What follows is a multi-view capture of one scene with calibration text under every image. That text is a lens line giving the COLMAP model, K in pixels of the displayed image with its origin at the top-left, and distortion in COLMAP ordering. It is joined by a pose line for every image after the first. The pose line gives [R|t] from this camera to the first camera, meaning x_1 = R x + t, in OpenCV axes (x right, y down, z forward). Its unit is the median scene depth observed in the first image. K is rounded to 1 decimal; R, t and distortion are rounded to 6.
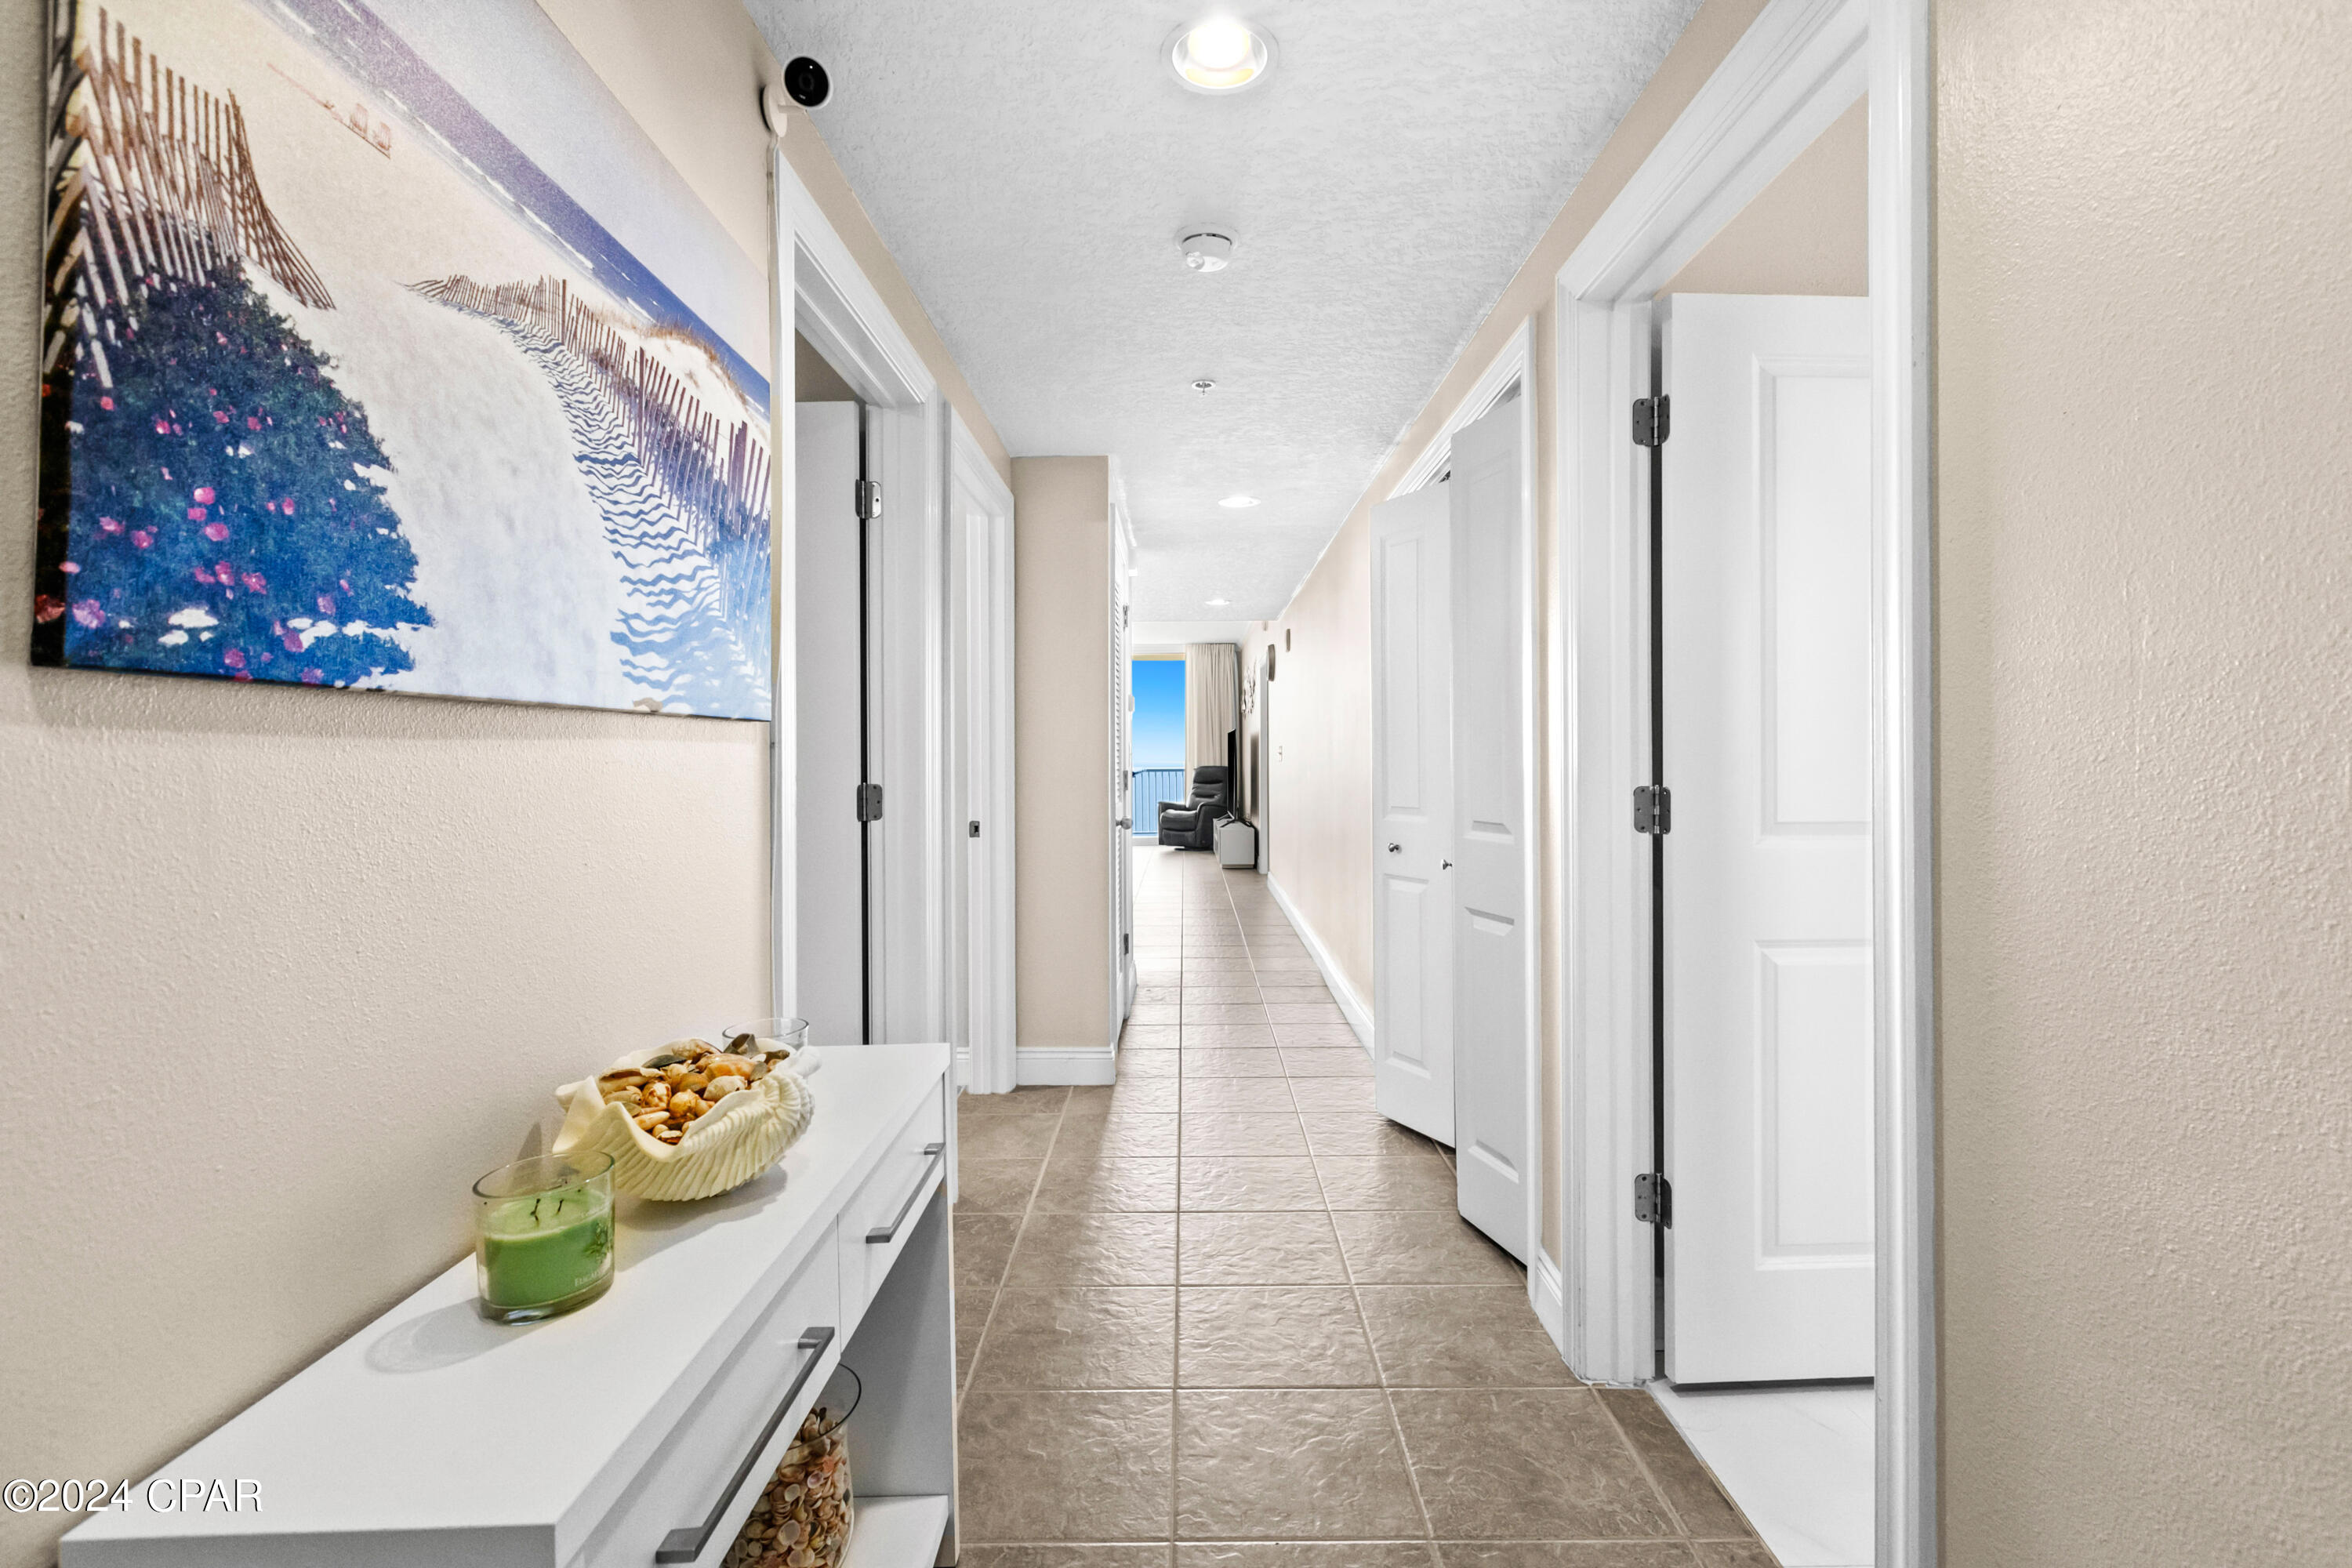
lens RADIAL K [[1081.8, 0, 1181.7], [0, 1081.8, 764.2], [0, 0, 1]] dist [-0.001403, -0.000039]
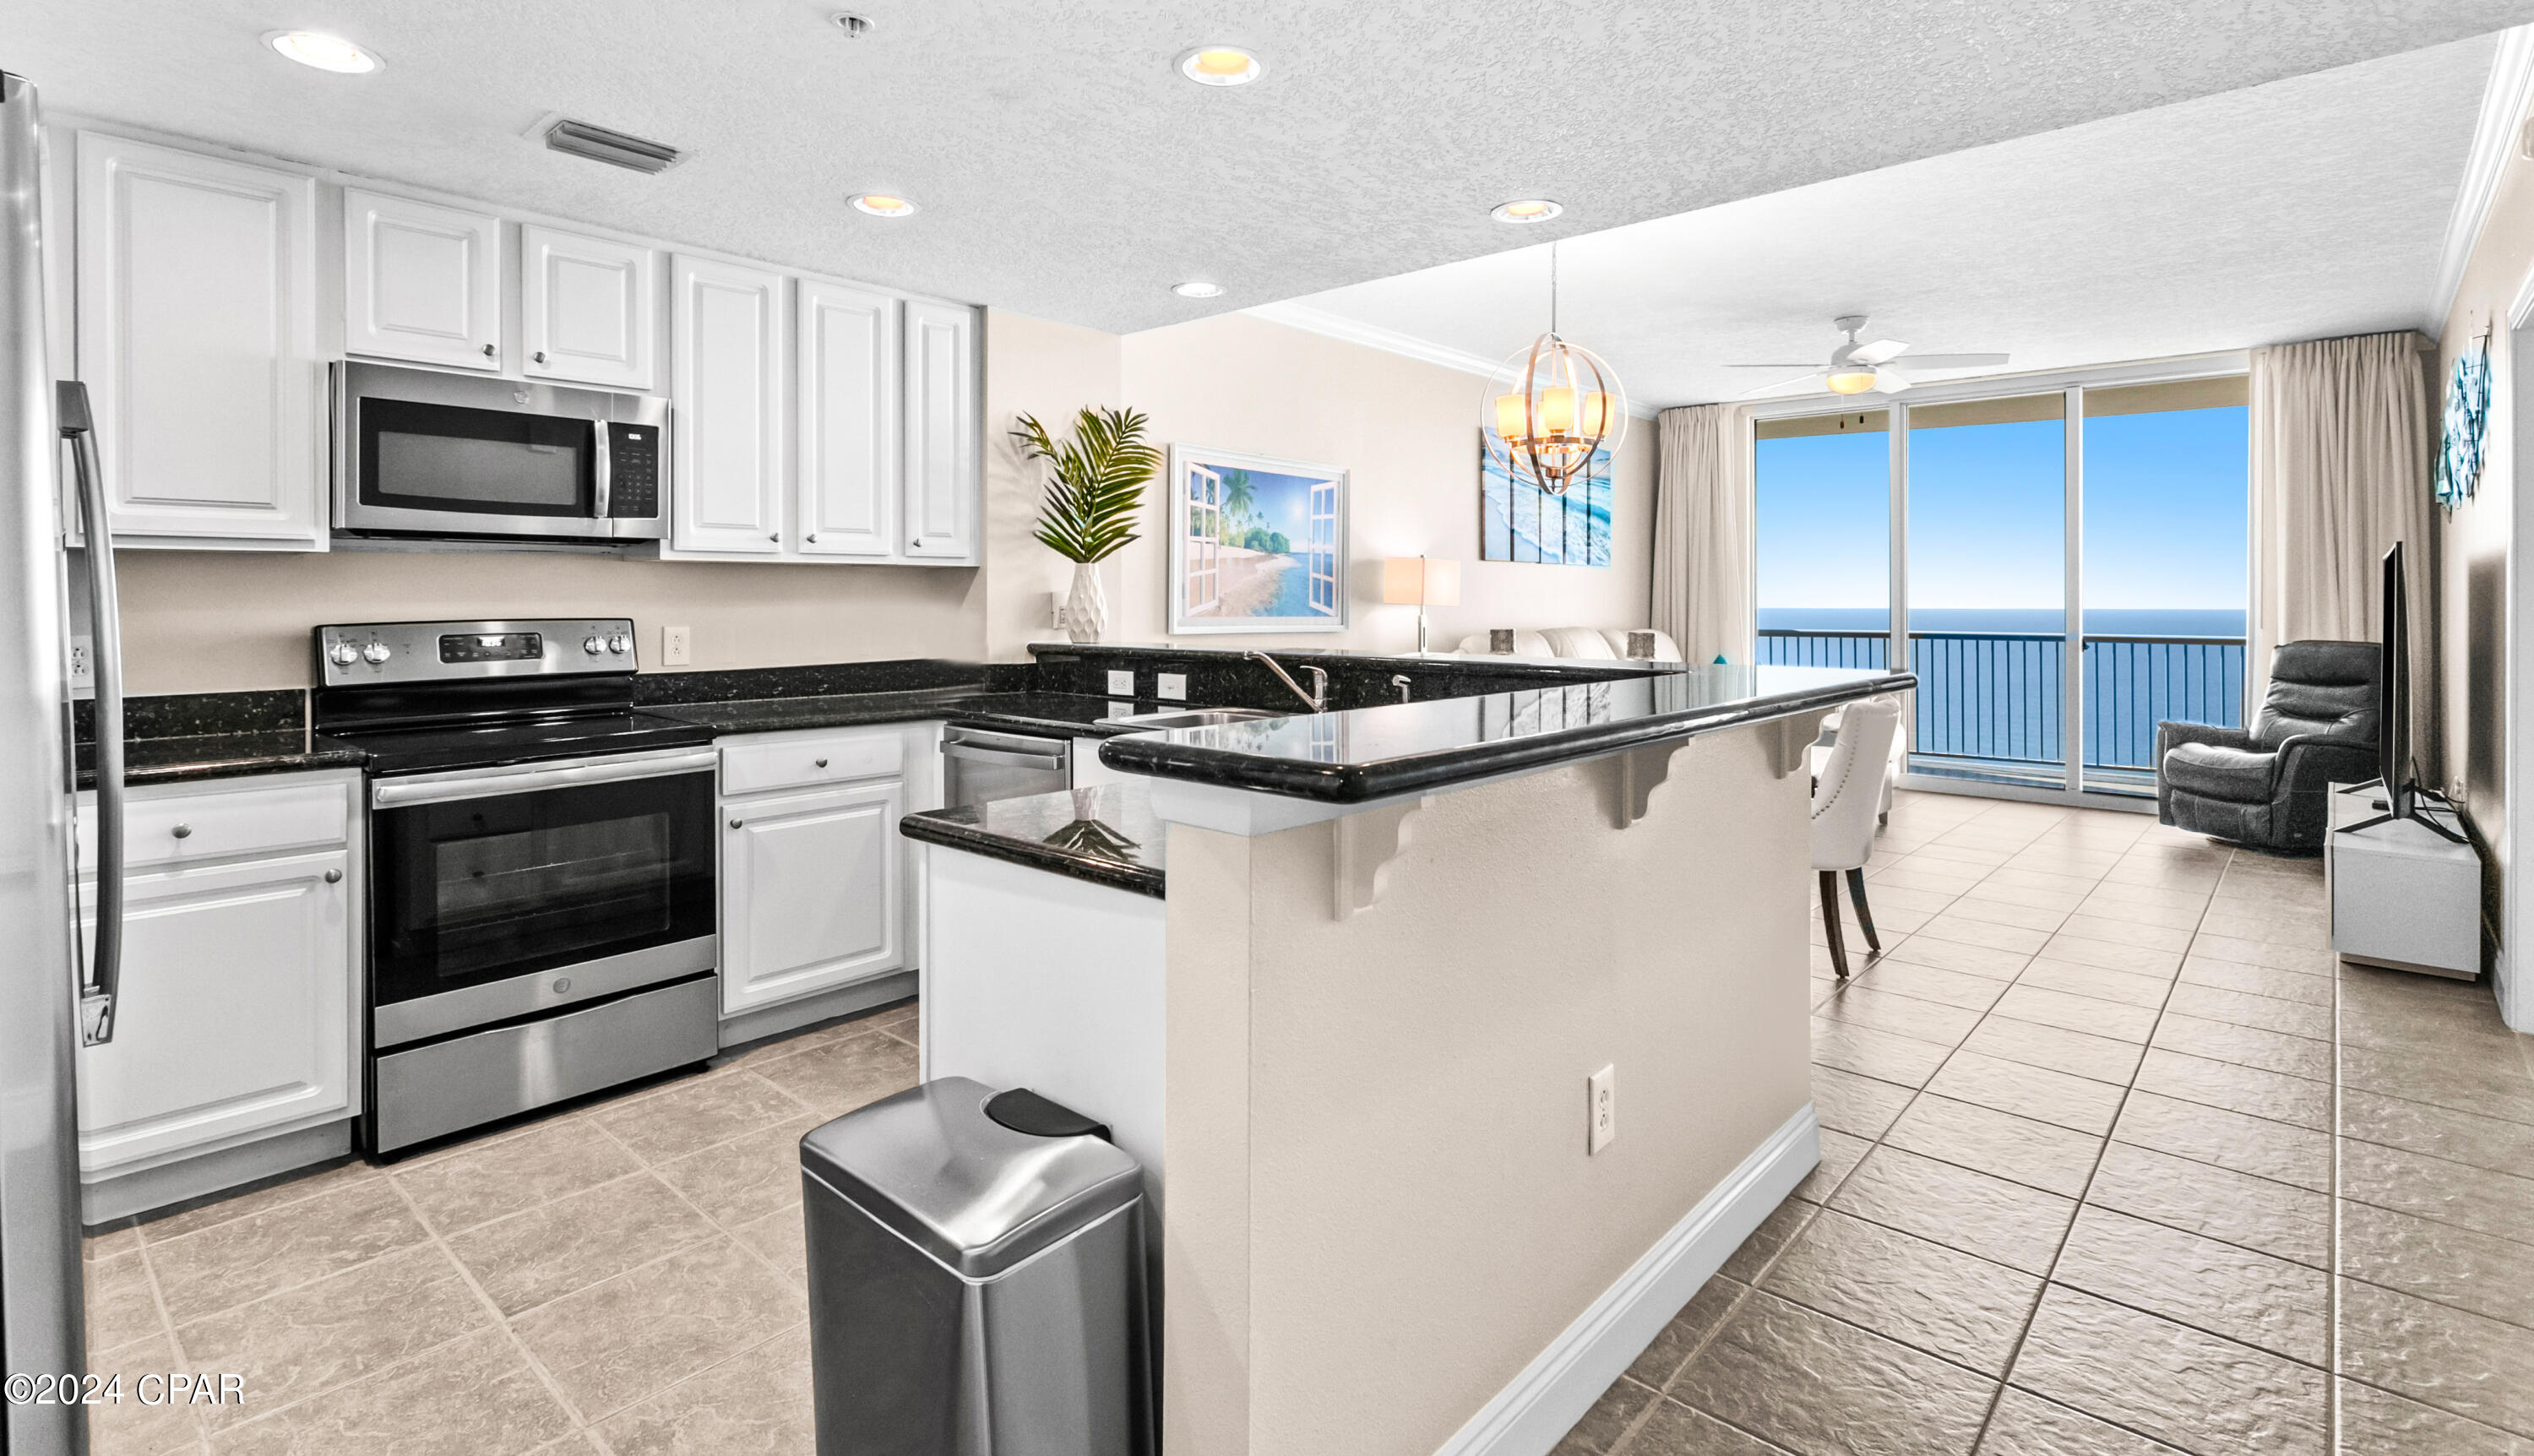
lens RADIAL K [[1193.6, 0, 1225.4], [0, 1193.6, 595.7], [0, 0, 1]] dist [-0.000083, -0.000222]
pose [[0.734840, 0.005987, -0.678214, 0.027775], [-0.011119, 0.999933, -0.003221, -0.010053], [0.678149, 0.009908, 0.734858, 0.415648]]
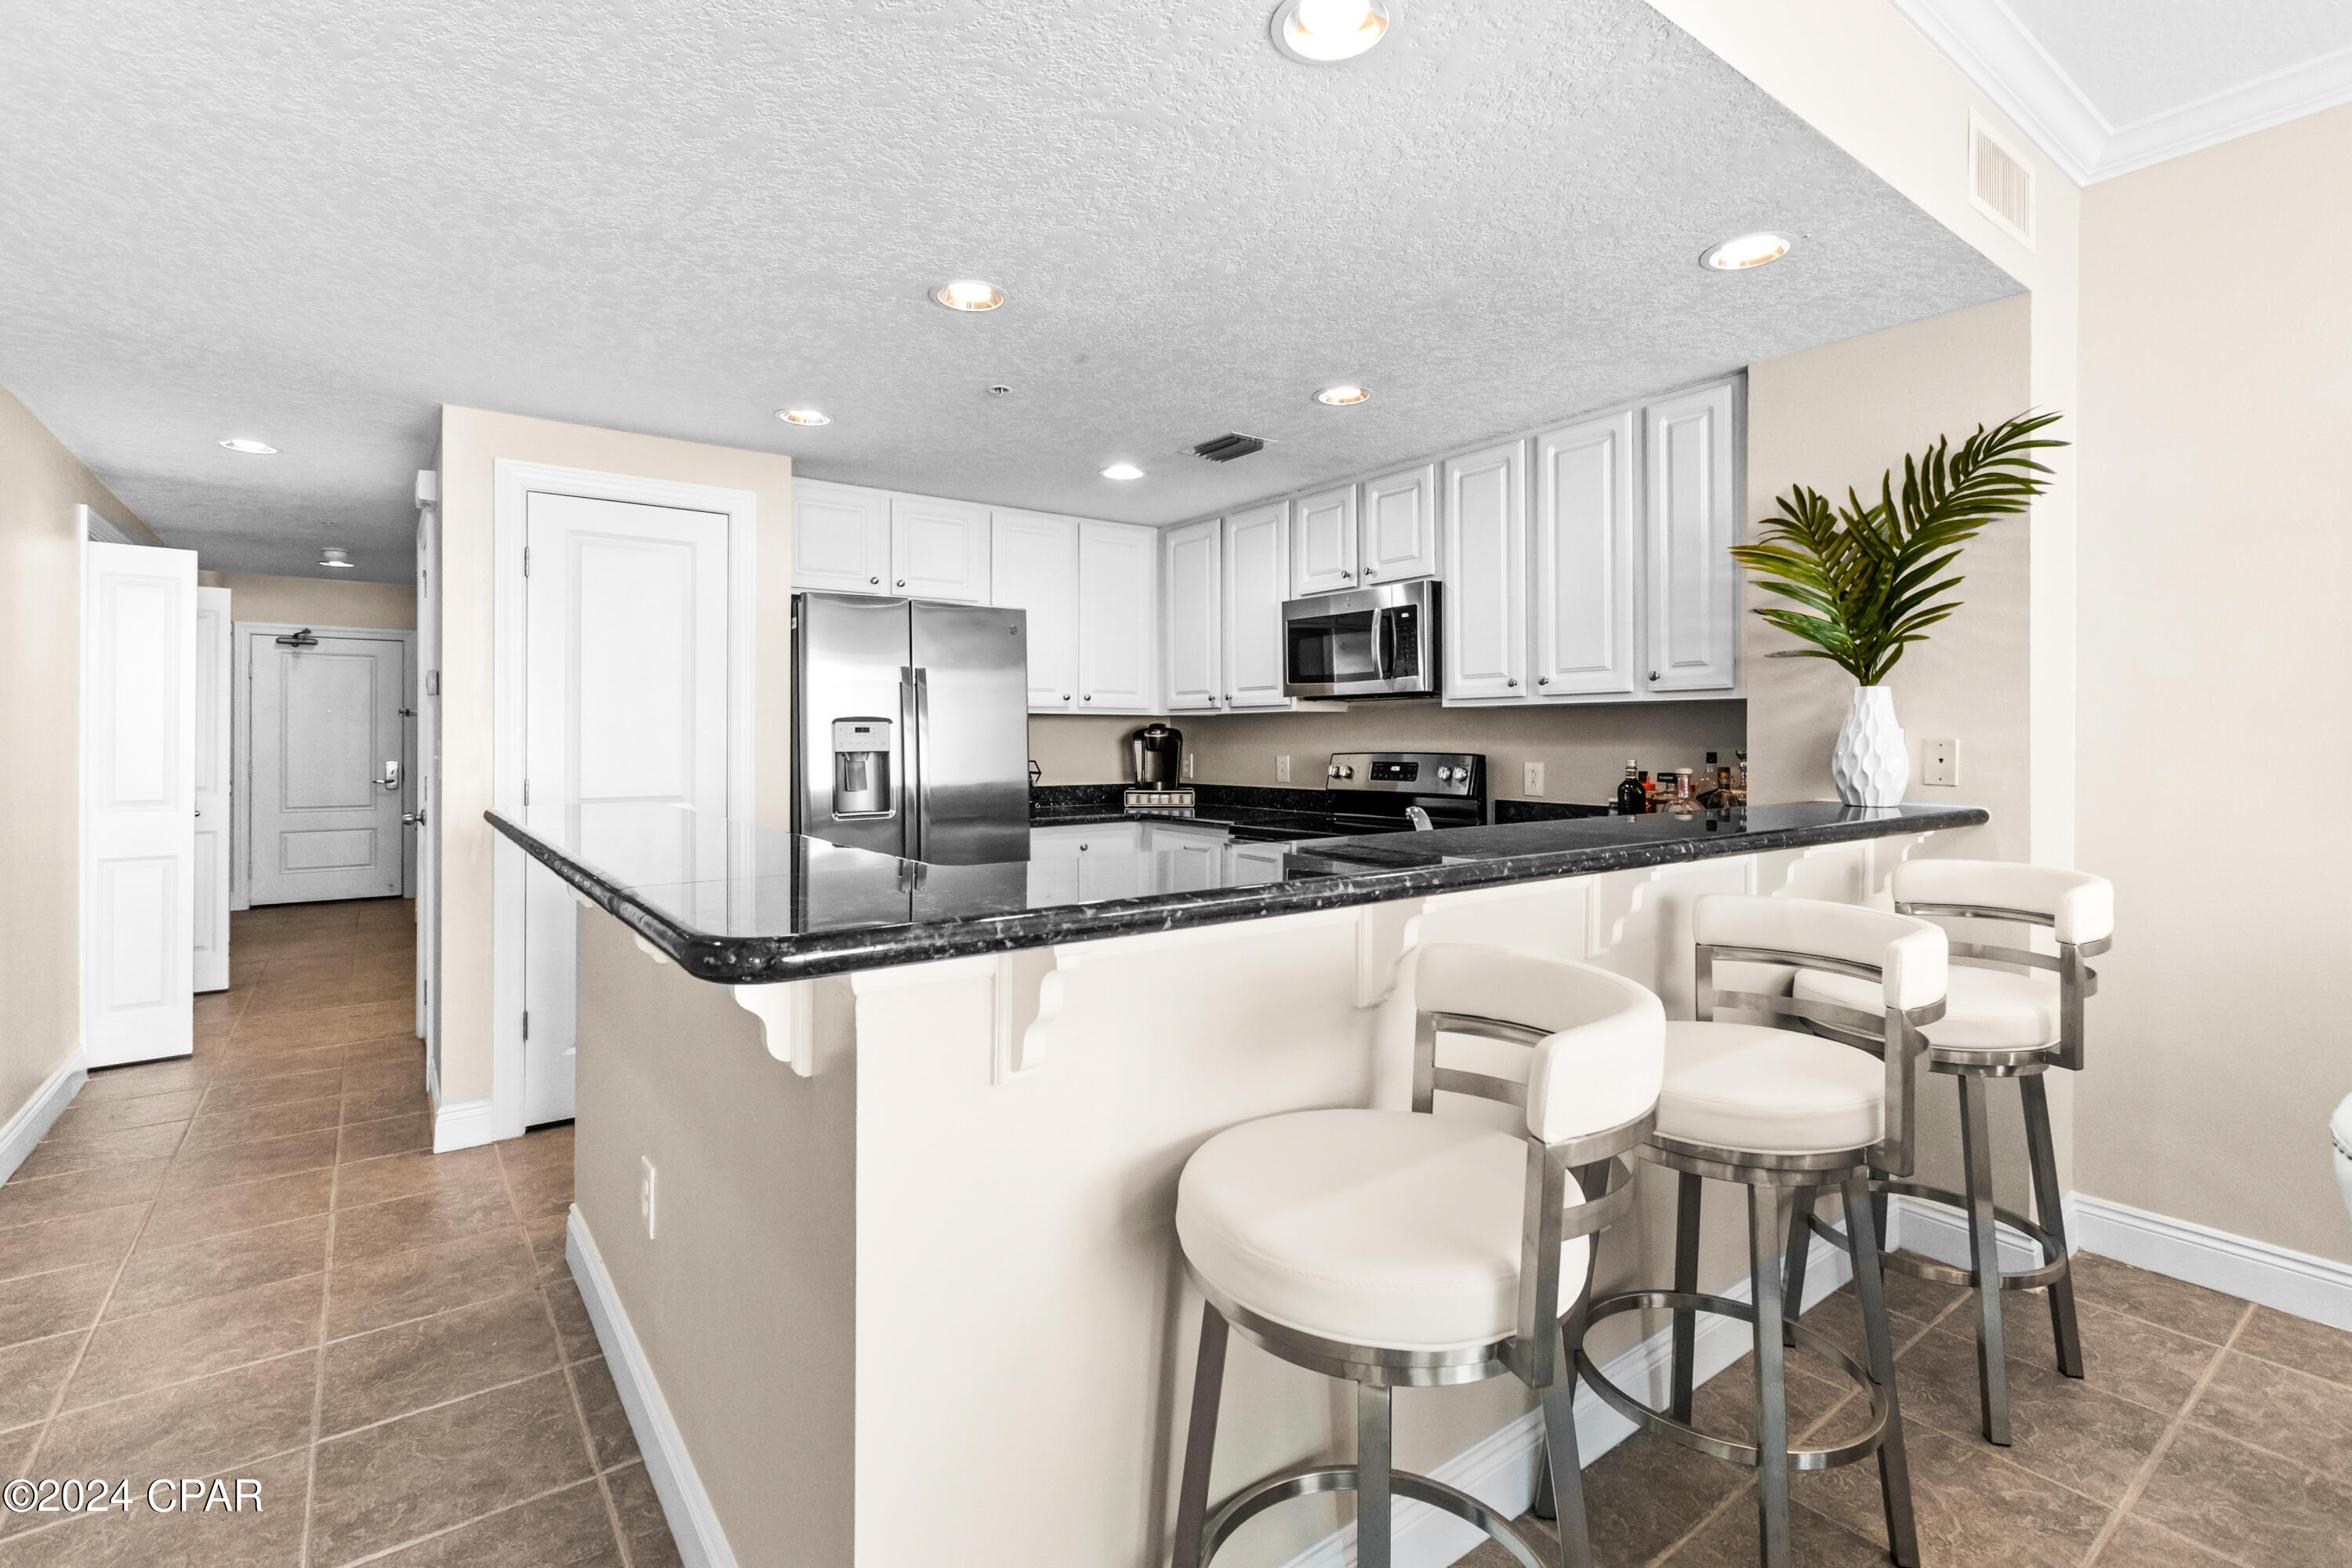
lens RADIAL K [[1081.8, 0, 1196.3], [0, 1081.8, 732.2], [0, 0, 1]] dist [-0.001403, -0.000039]
pose [[-0.798788, 0.001160, -0.601612, -0.079383], [-0.002506, 0.999983, 0.005255, -0.015956], [0.601608, 0.005706, -0.798771, 1.313267]]
